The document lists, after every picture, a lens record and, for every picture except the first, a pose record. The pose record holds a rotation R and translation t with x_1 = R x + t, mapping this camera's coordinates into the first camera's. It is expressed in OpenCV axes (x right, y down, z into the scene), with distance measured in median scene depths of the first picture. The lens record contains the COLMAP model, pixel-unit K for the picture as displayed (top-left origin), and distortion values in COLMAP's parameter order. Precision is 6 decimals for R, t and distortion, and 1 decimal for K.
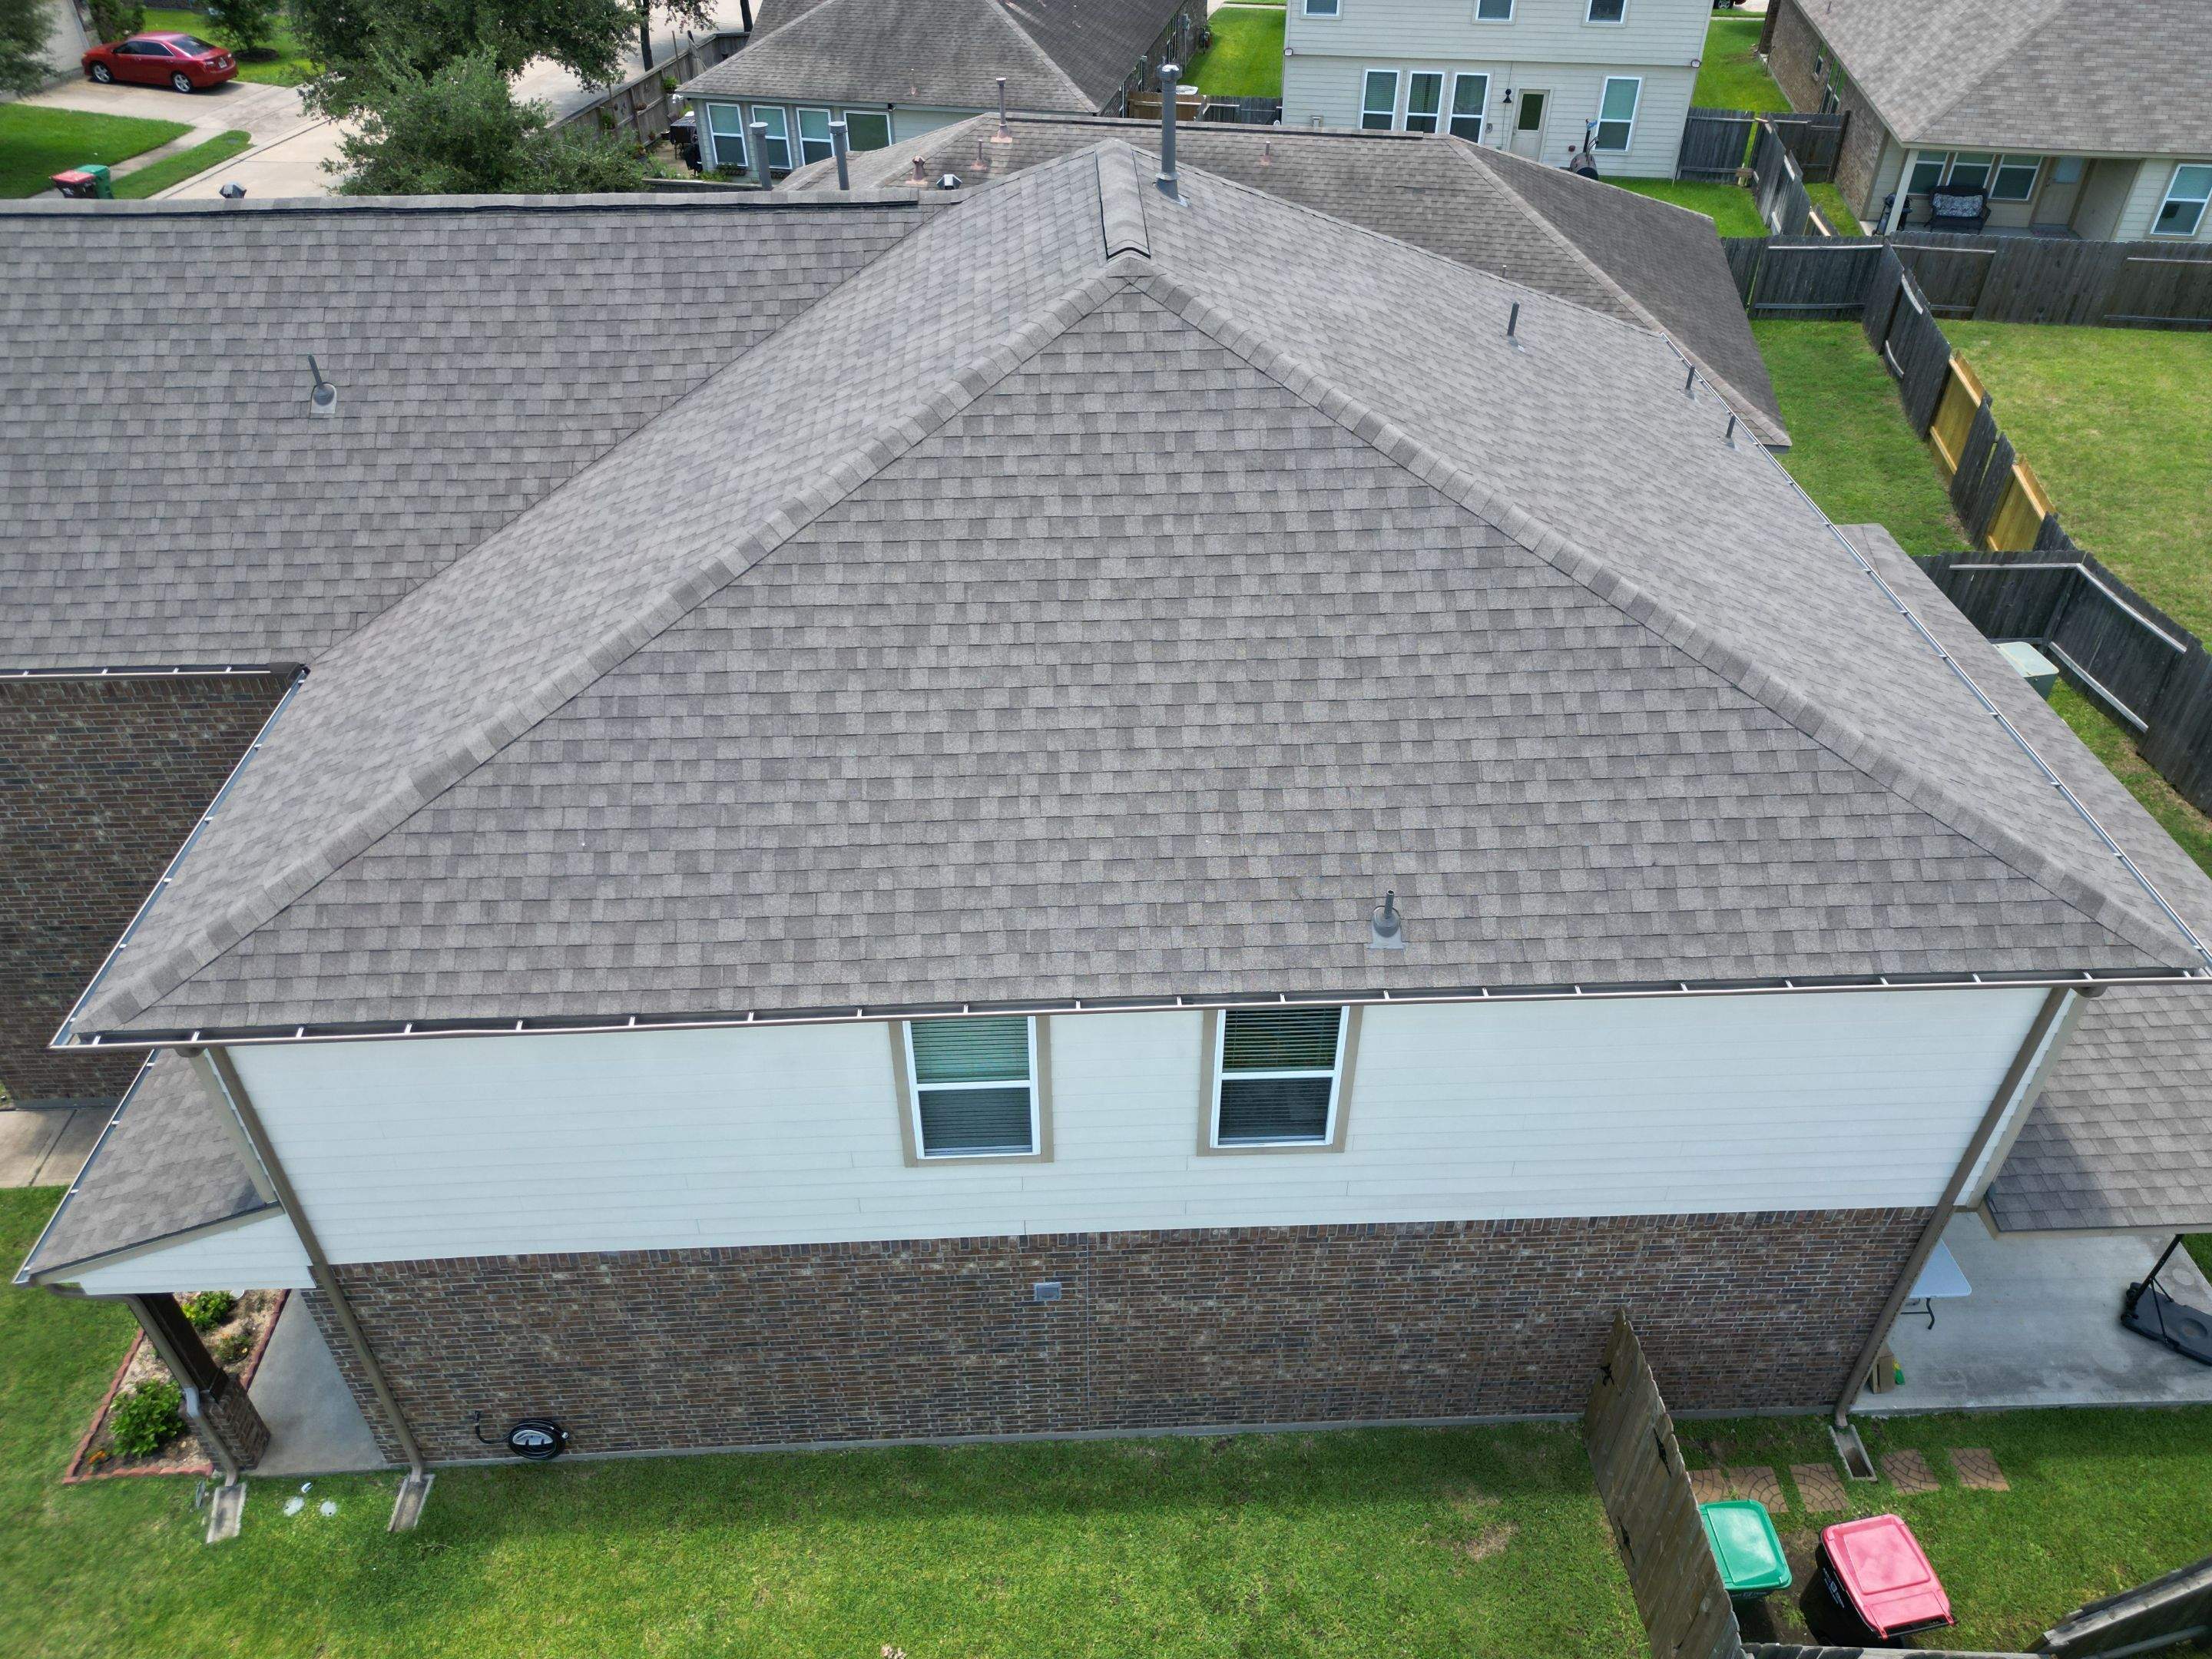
lens RADIAL K [[1557.1, 0, 1103.0], [0, 1557.1, 815.0], [0, 0, 1]] dist [0.056969, -0.049916]
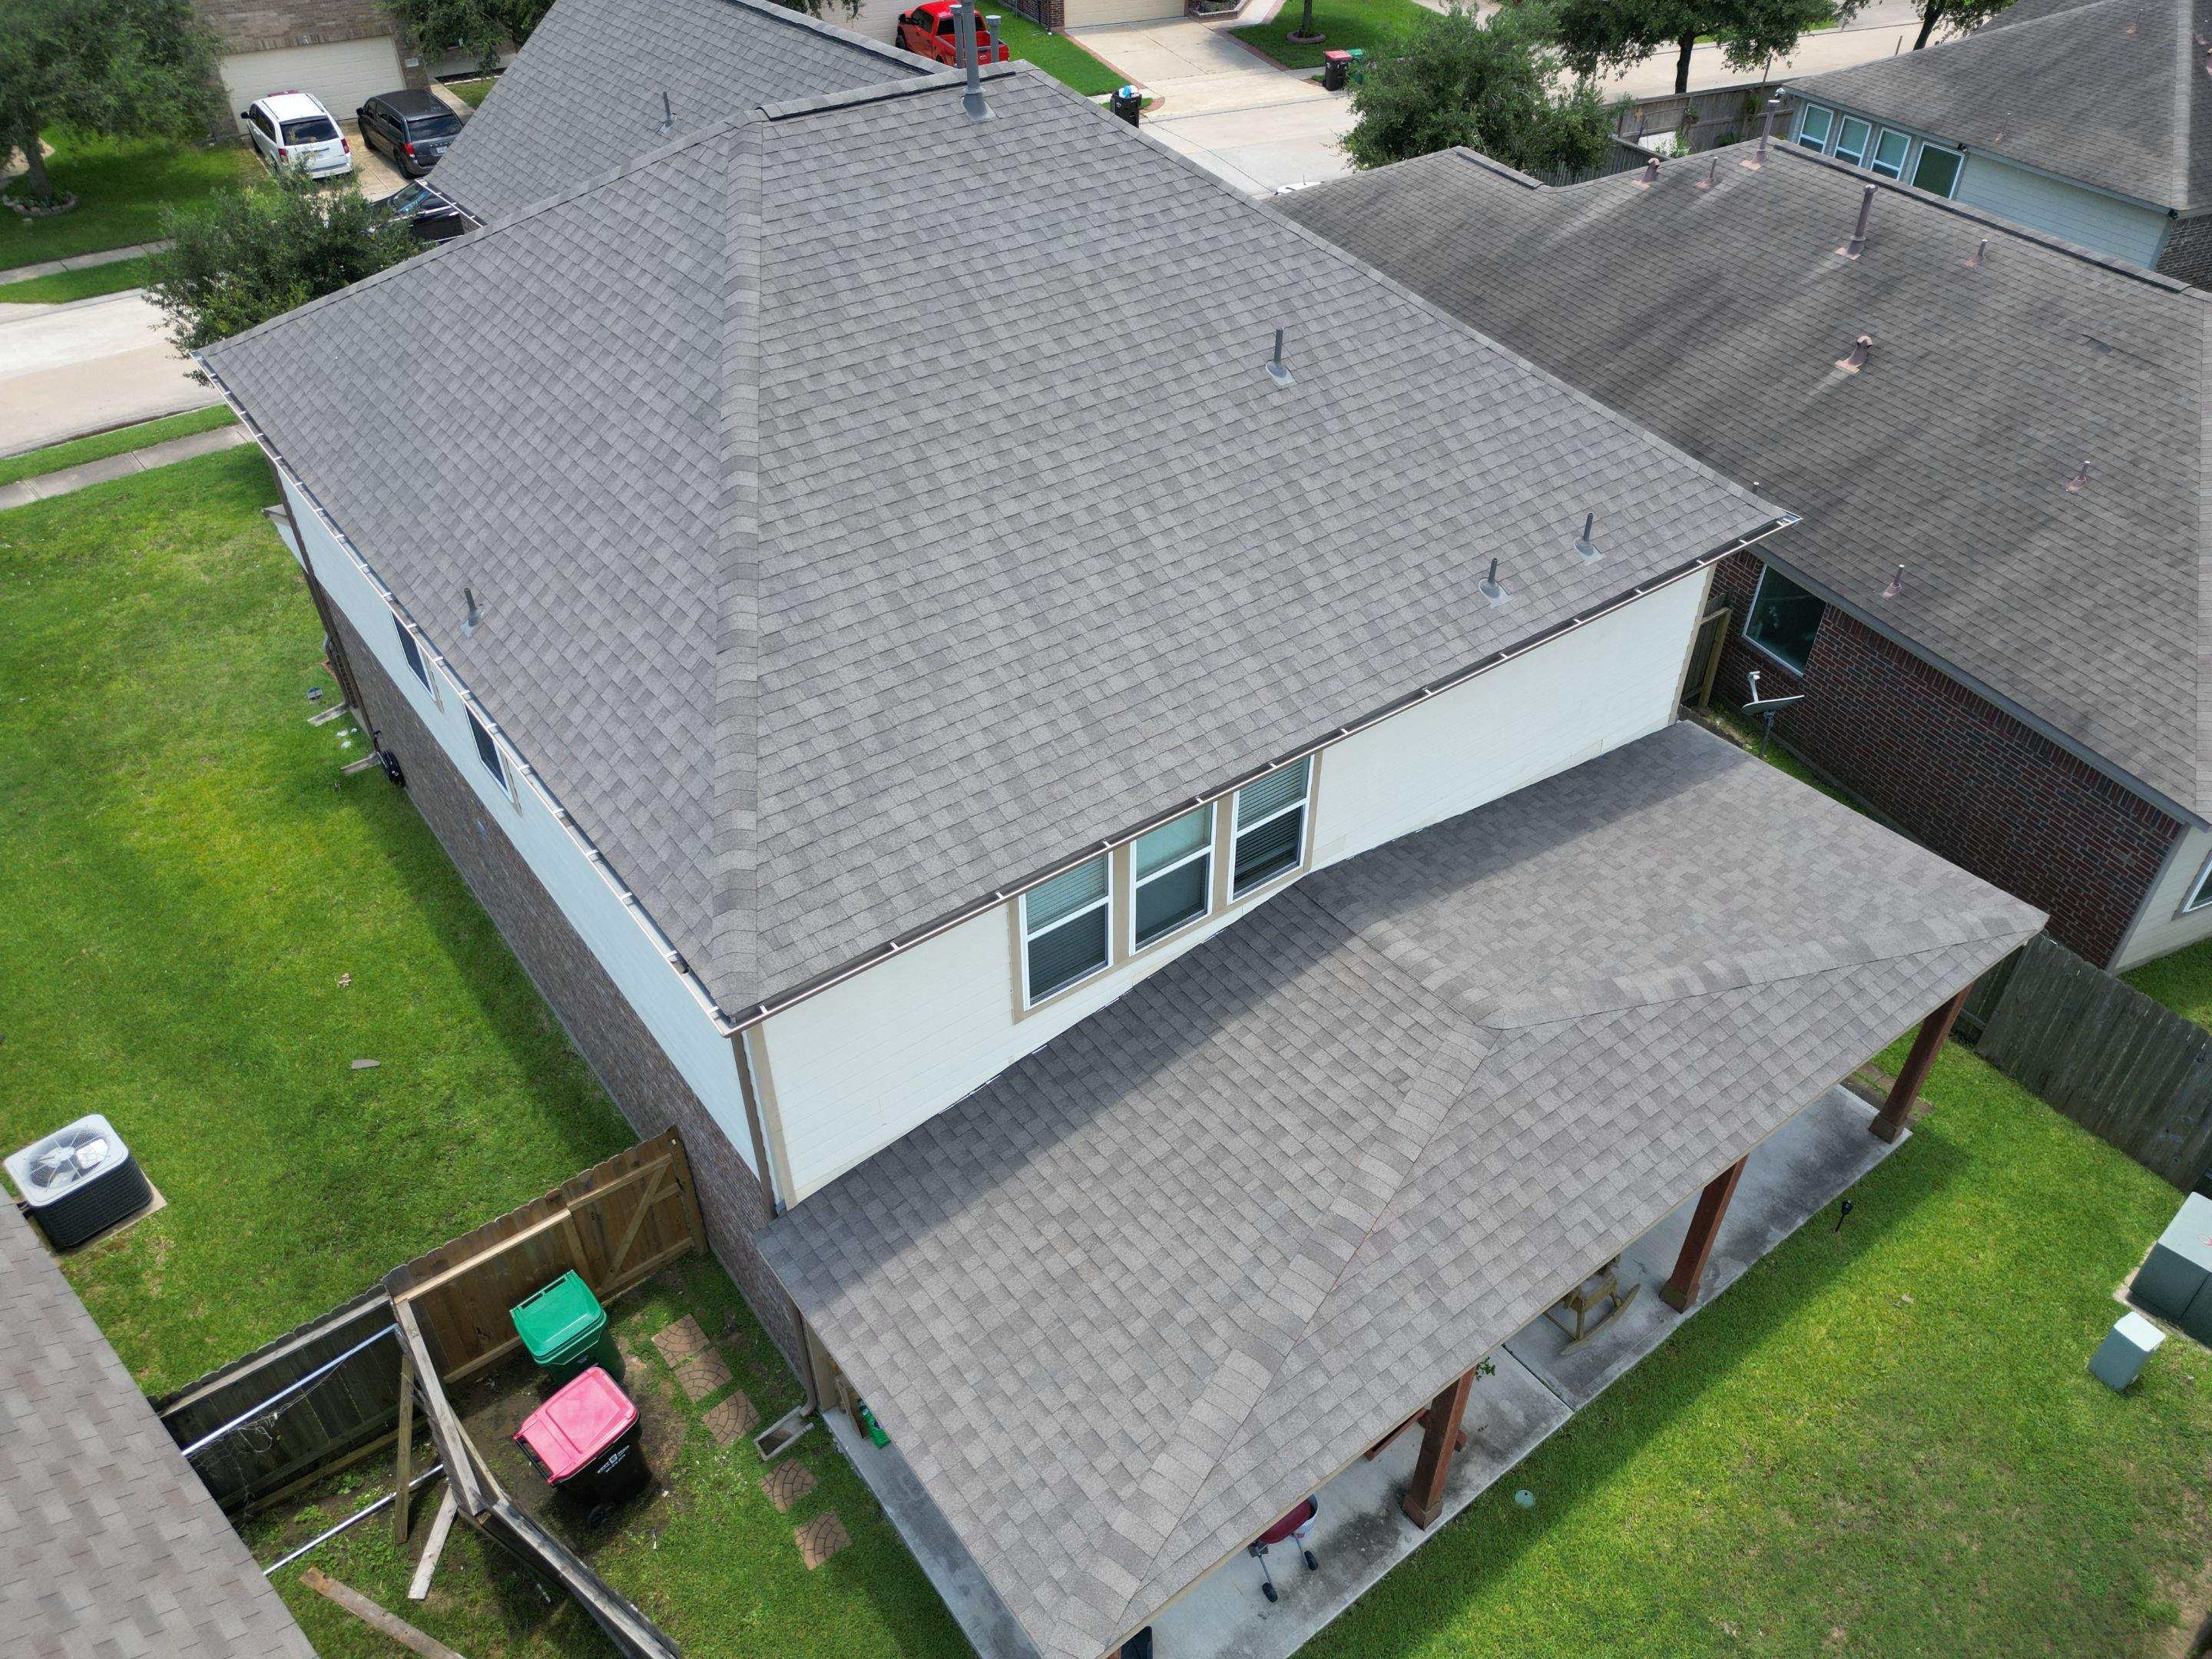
lens RADIAL K [[1557.1, 0, 1086.3], [0, 1557.1, 822.6], [0, 0, 1]] dist [0.056969, -0.049916]
pose [[0.562204, 0.512558, -0.649007, 1.012910], [-0.503357, 0.834750, 0.223215, -0.240516], [0.656169, 0.201190, 0.727300, 0.309094]]
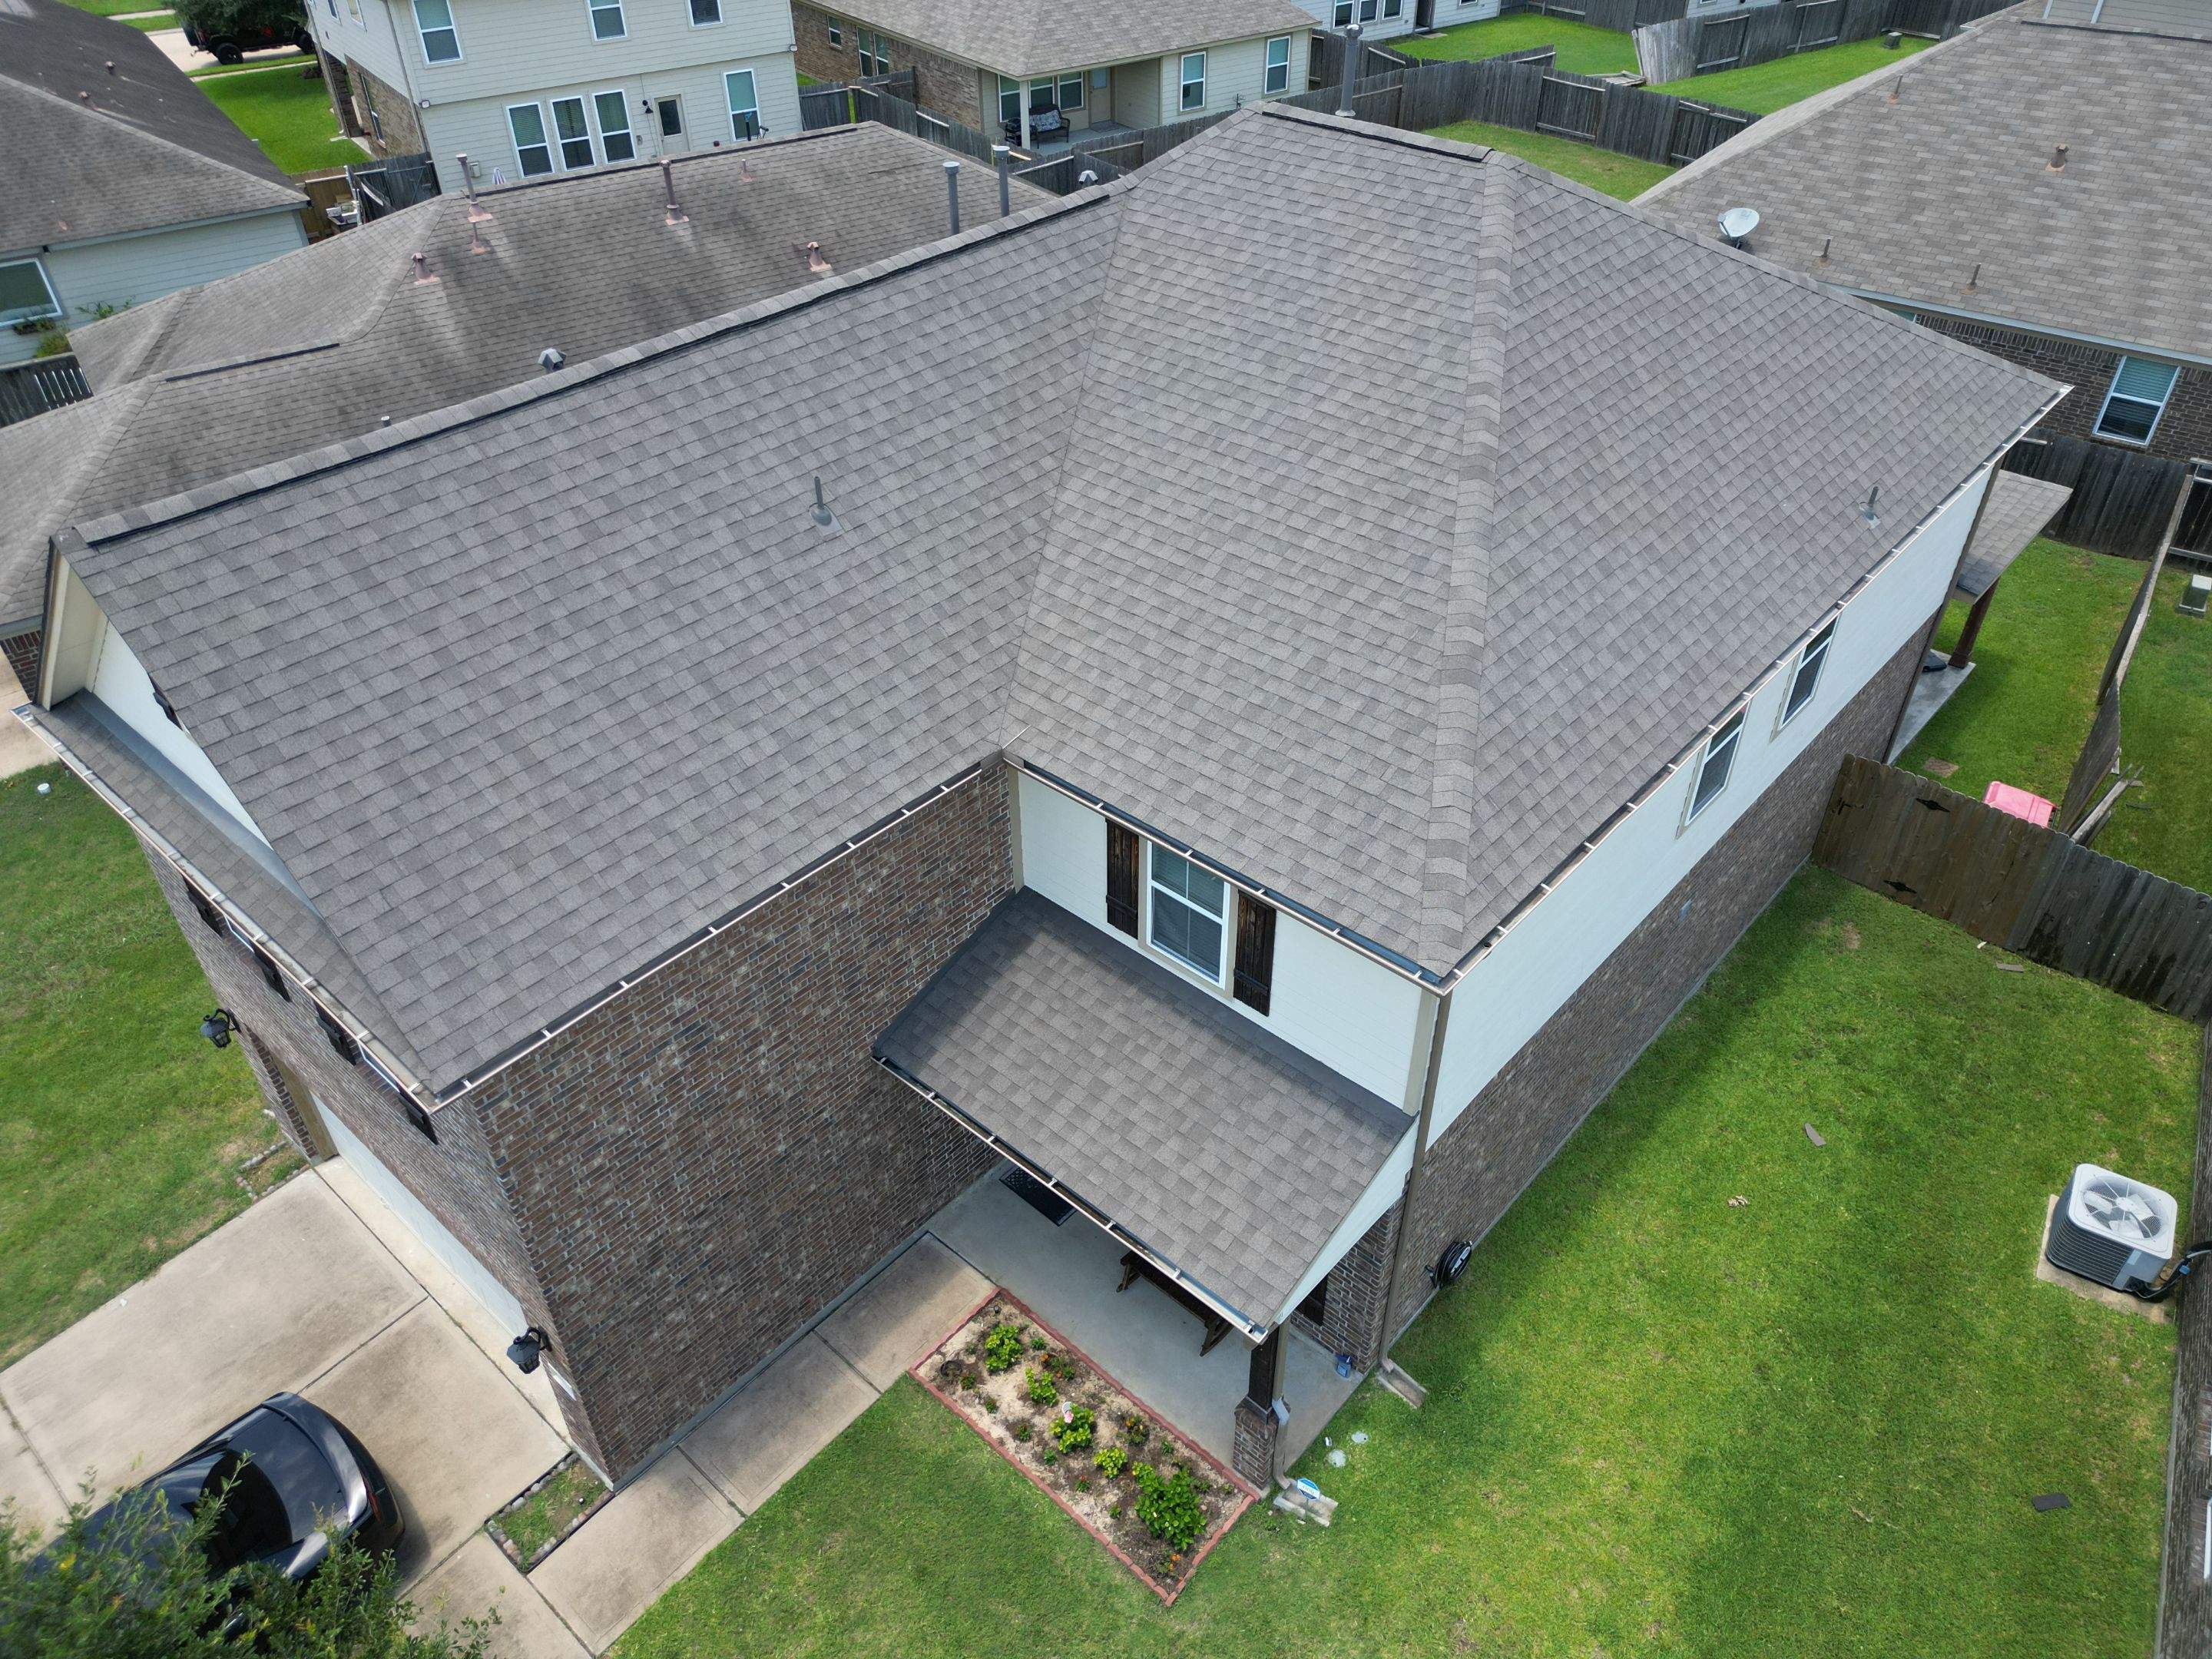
lens RADIAL K [[1557.1, 0, 1101.9], [0, 1557.1, 824.6], [0, 0, 1]] dist [0.056969, -0.049916]
pose [[0.697692, -0.444873, 0.561528, -0.981101], [0.445963, 0.883135, 0.145564, -0.159866], [-0.560663, 0.148862, 0.814553, 0.151572]]
